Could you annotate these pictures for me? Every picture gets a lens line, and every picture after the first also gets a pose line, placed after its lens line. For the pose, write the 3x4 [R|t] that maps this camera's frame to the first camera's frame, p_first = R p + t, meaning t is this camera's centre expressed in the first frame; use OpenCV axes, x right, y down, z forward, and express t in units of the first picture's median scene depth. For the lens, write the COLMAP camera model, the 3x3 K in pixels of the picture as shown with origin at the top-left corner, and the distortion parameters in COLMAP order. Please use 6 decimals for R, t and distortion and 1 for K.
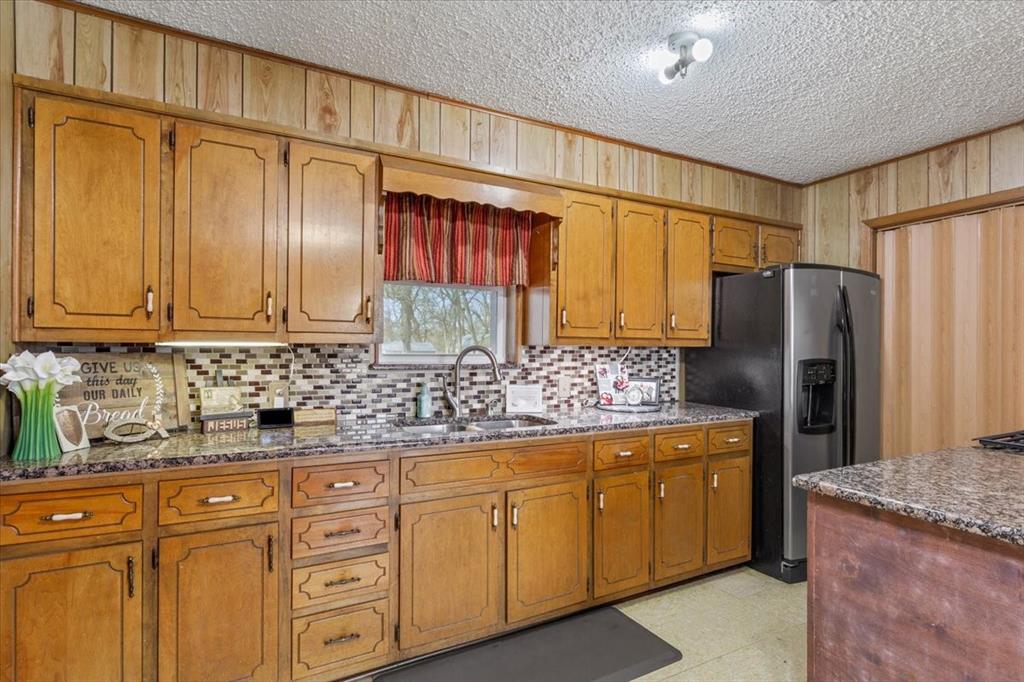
lens RADIAL K [[513.8, 0, 517.7], [0, 513.8, 345.0], [0, 0, 1]] dist [0.011045, 0.001550]
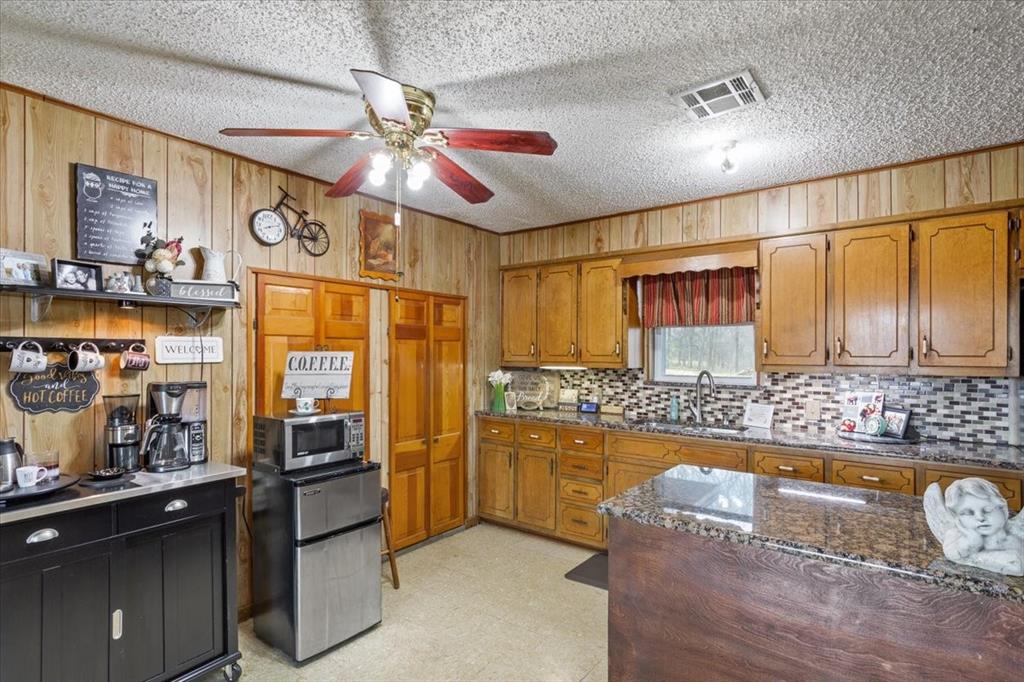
lens RADIAL K [[513.8, 0, 493.4], [0, 513.8, 352.7], [0, 0, 1]] dist [0.011045, 0.001550]
pose [[0.396362, -0.011489, -0.918022, 0.900990], [-0.000792, 0.999917, -0.012856, -0.026533], [0.918094, 0.005823, 0.396320, -0.044458]]
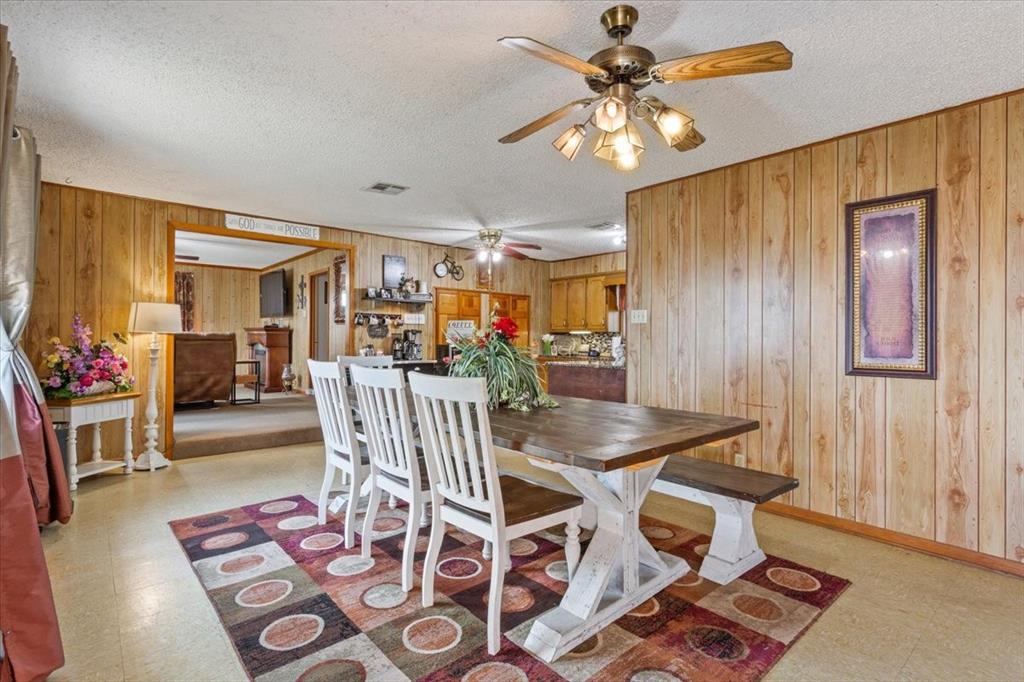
lens RADIAL K [[513.8, 0, 514.4], [0, 513.8, 340.4], [0, 0, 1]] dist [0.011045, 0.001550]
pose [[0.223241, -0.012975, -0.974677, 2.325507], [-0.009790, 0.999831, -0.015552, 0.091757], [0.974714, 0.013014, 0.223076, -0.257578]]
